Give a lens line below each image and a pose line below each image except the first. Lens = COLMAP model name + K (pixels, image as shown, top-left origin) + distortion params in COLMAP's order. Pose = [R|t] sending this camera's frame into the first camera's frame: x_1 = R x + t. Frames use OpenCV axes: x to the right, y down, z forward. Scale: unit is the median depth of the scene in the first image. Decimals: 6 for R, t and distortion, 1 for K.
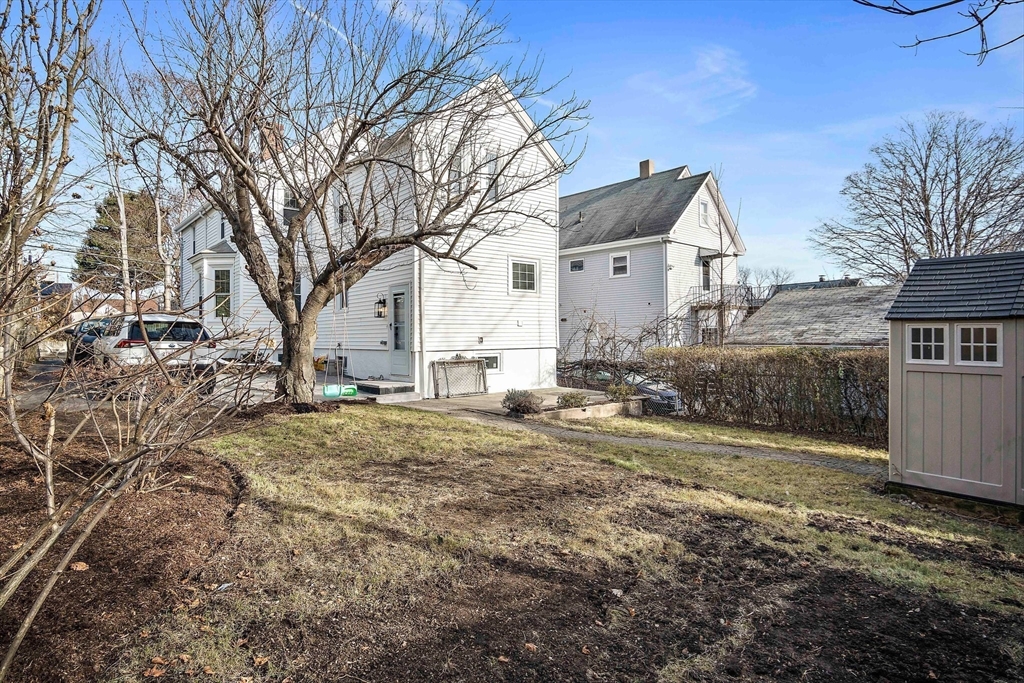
lens RADIAL K [[552.0, 0, 511.7], [0, 552.0, 340.2], [0, 0, 1]] dist [0.003015, 0.000427]
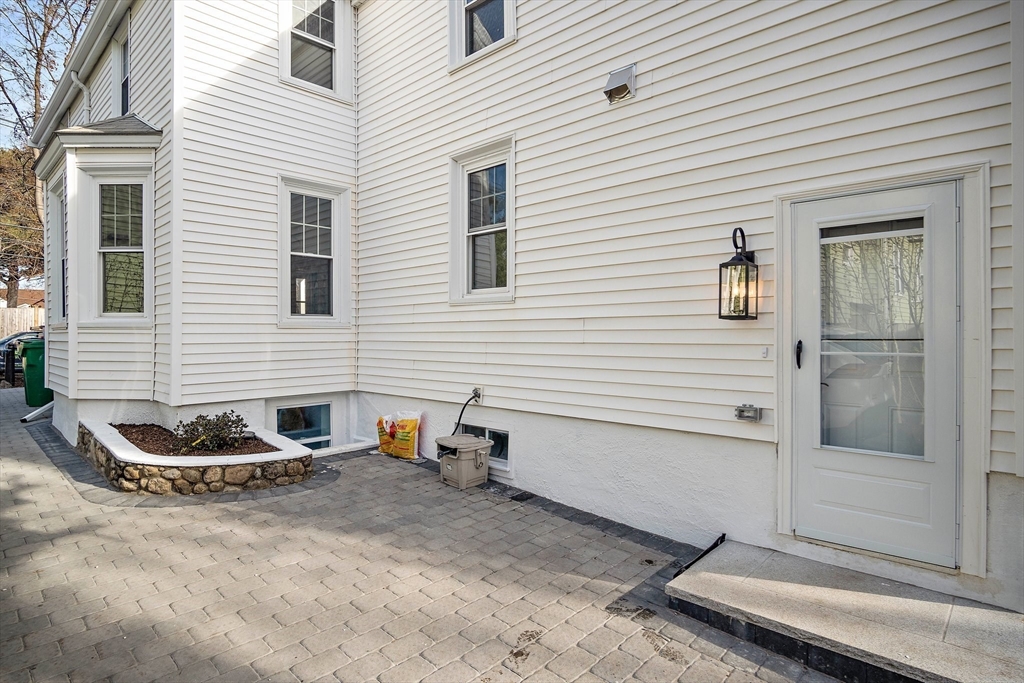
lens RADIAL K [[552.0, 0, 512.7], [0, 552.0, 339.0], [0, 0, 1]] dist [0.003015, 0.000427]
pose [[0.993860, 0.004284, 0.110559, -0.328762], [-0.004551, 0.999987, 0.002164, -0.027660], [-0.110548, -0.002654, 0.993867, 0.652997]]
